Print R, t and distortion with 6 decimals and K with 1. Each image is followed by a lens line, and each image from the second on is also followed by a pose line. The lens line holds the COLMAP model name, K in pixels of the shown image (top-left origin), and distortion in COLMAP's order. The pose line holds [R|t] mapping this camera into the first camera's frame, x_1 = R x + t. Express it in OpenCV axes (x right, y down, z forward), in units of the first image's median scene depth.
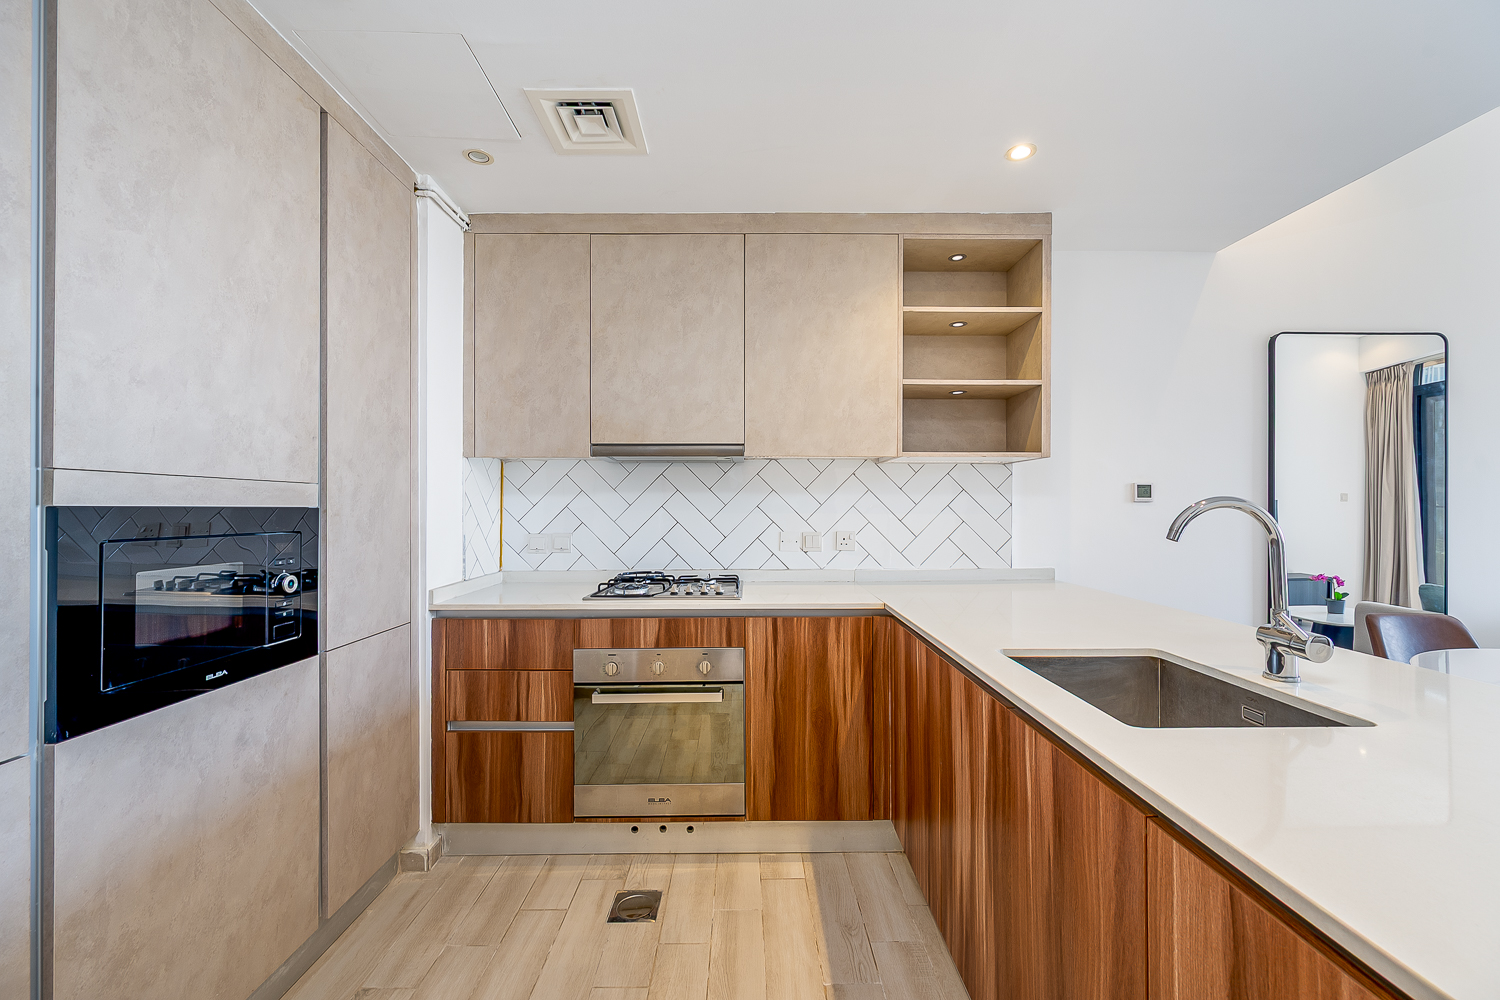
lens RADIAL K [[592.7, 0, 747.5], [0, 592.7, 505.8], [0, 0, 1]] dist [-0.001897, -0.000072]
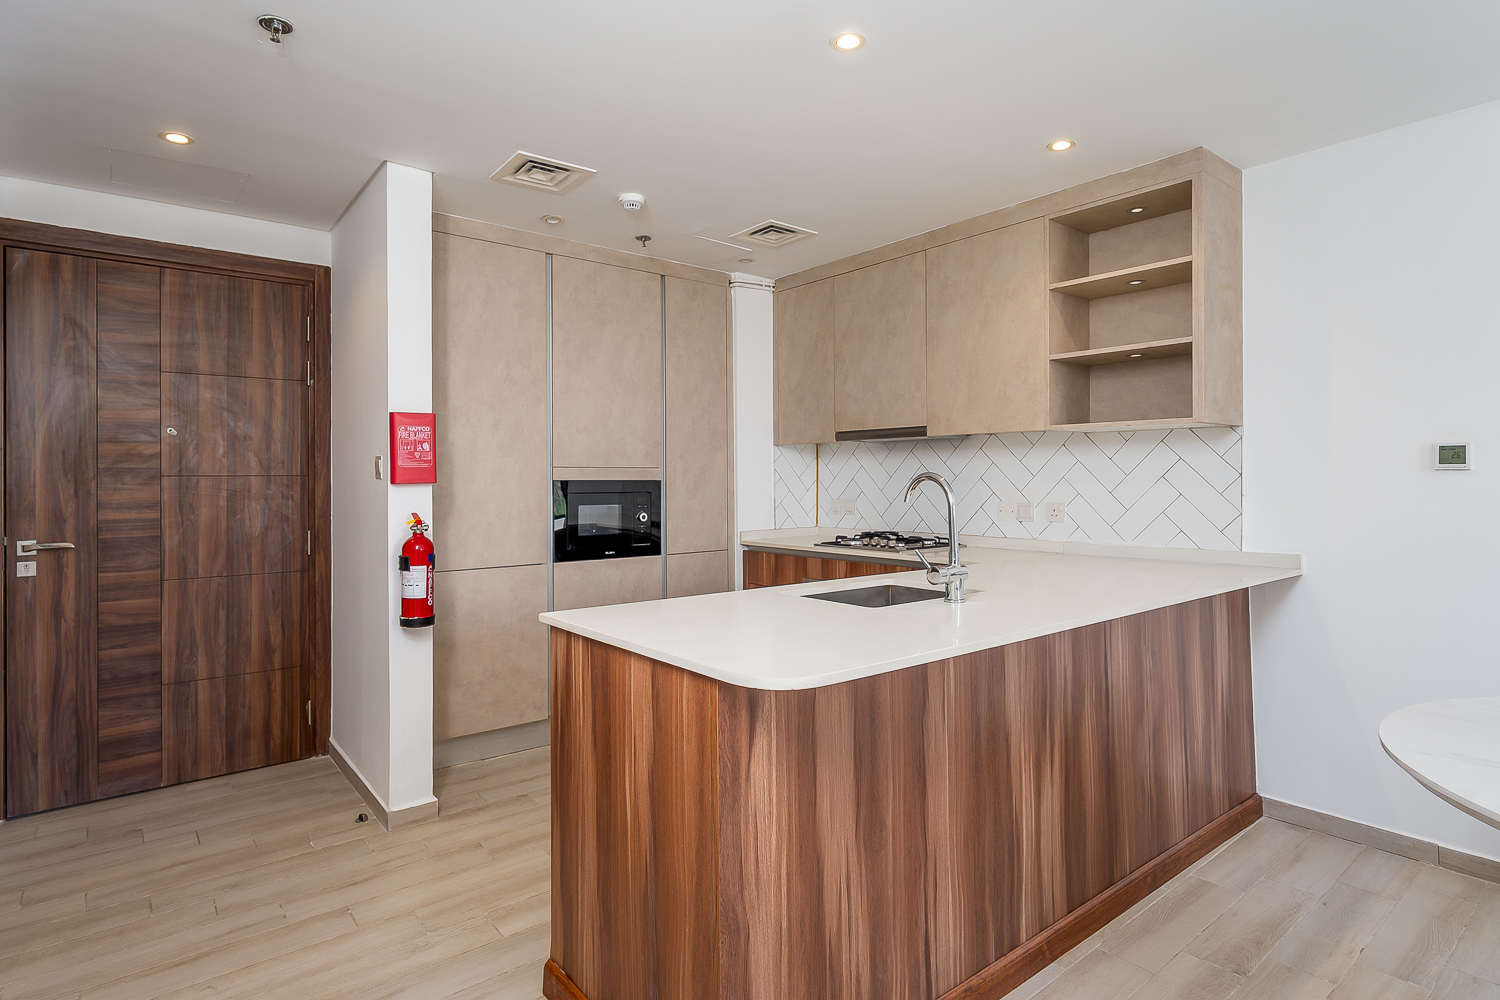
lens RADIAL K [[785.9, 0, 751.0], [0, 785.9, 472.7], [0, 0, 1]] dist [0.000723, -0.001139]
pose [[0.624337, -0.008088, -0.781113, 1.010944], [0.006624, 0.999965, -0.005060, -0.004776], [0.781127, -0.002015, 0.624369, -0.264175]]
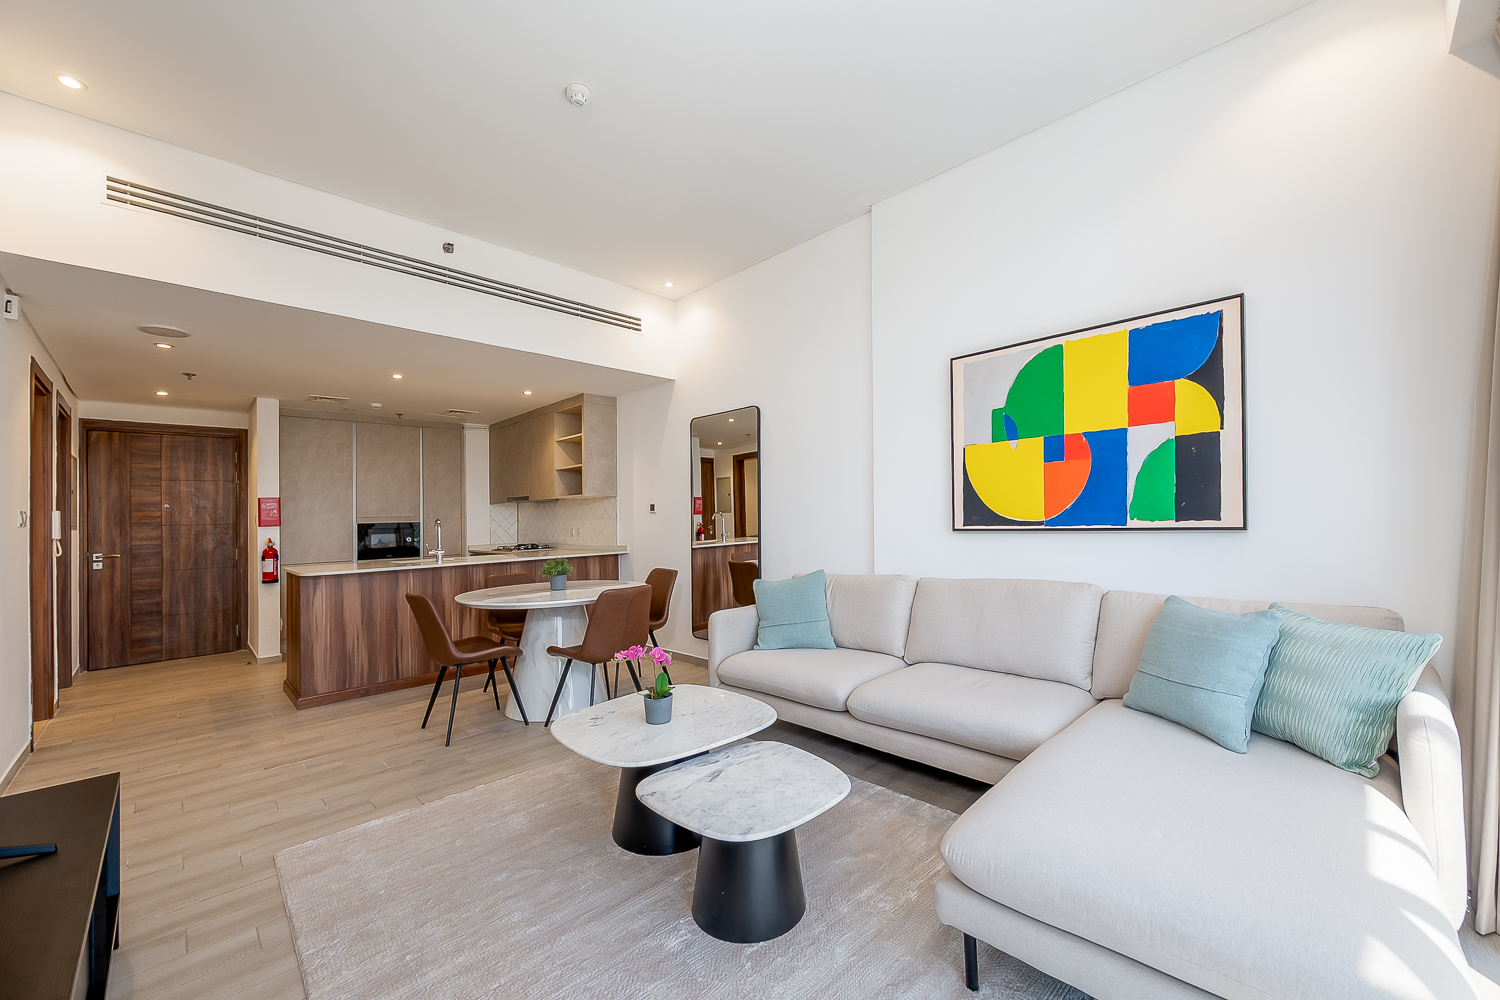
lens RADIAL K [[593.3, 0, 756.8], [0, 593.3, 503.5], [0, 0, 1]] dist [-0.002185, -0.000132]
pose [[0.697560, -0.033167, -0.715759, 2.690660], [0.027408, 0.999432, -0.019602, 0.011235], [0.716002, -0.005944, 0.698073, -0.157922]]
